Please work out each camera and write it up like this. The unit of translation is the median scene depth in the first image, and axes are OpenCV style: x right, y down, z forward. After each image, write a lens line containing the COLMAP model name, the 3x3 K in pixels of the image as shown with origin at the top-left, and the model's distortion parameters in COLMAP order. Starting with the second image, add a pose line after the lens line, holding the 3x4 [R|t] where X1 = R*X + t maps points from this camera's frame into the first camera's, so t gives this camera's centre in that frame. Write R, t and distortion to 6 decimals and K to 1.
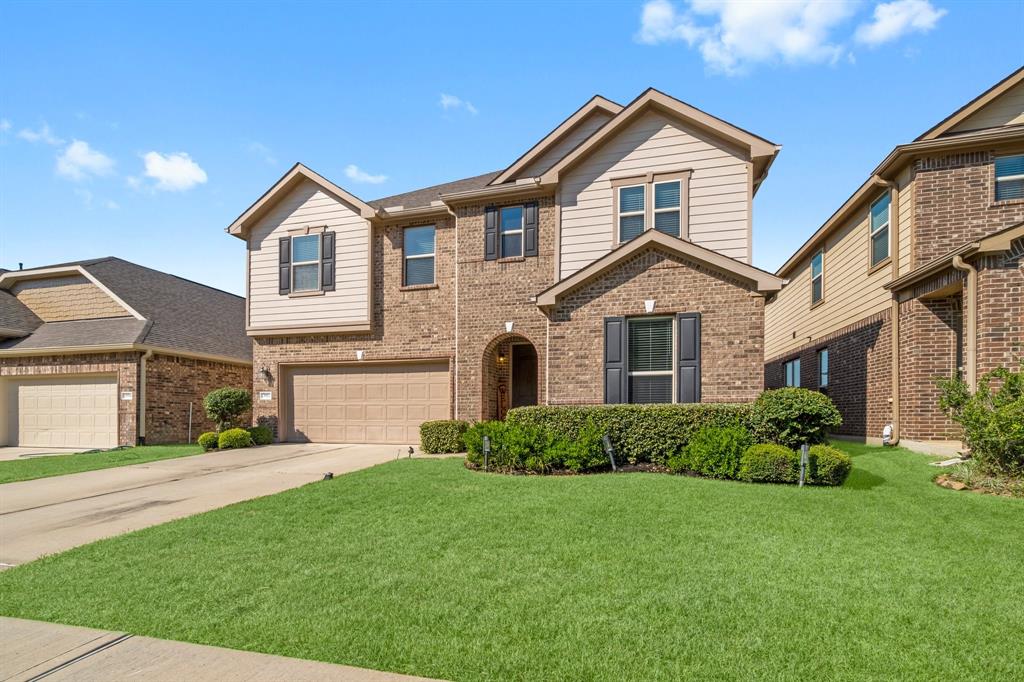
lens RADIAL K [[451.5, 0, 511.9], [0, 451.5, 350.5], [0, 0, 1]] dist [0.000425, -0.000064]
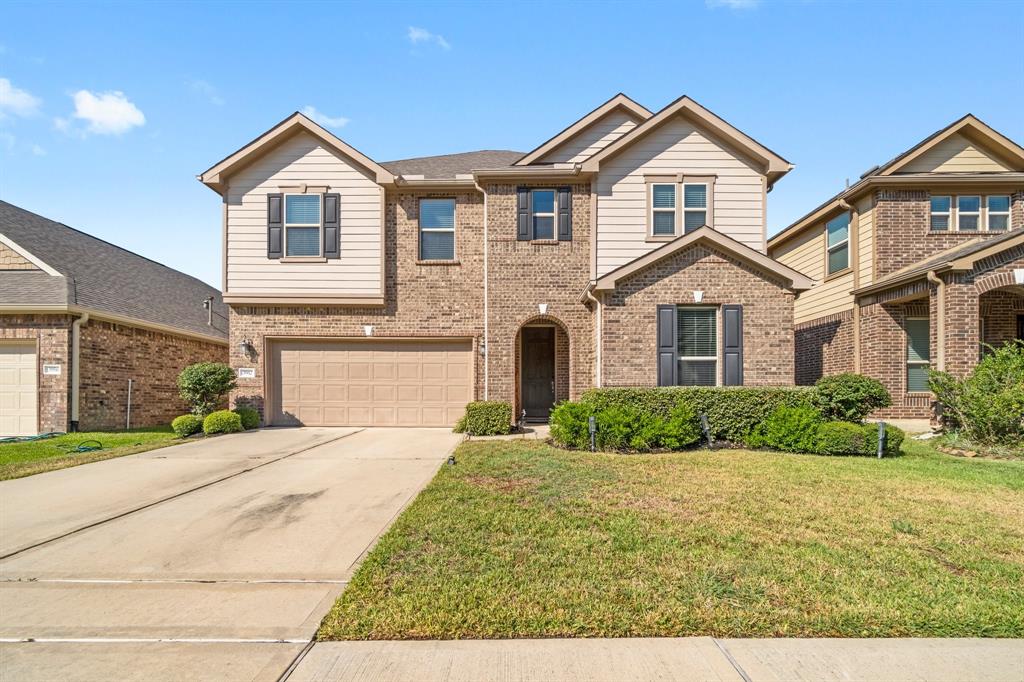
lens RADIAL K [[442.9, 0, 509.8], [0, 442.9, 336.4], [0, 0, 1]] dist [-0.001187, 0.000205]
pose [[0.970339, 0.038980, 0.238585, -0.308311], [-0.039290, 0.999222, -0.003458, 0.015233], [-0.238534, -0.006019, 0.971115, 0.060407]]
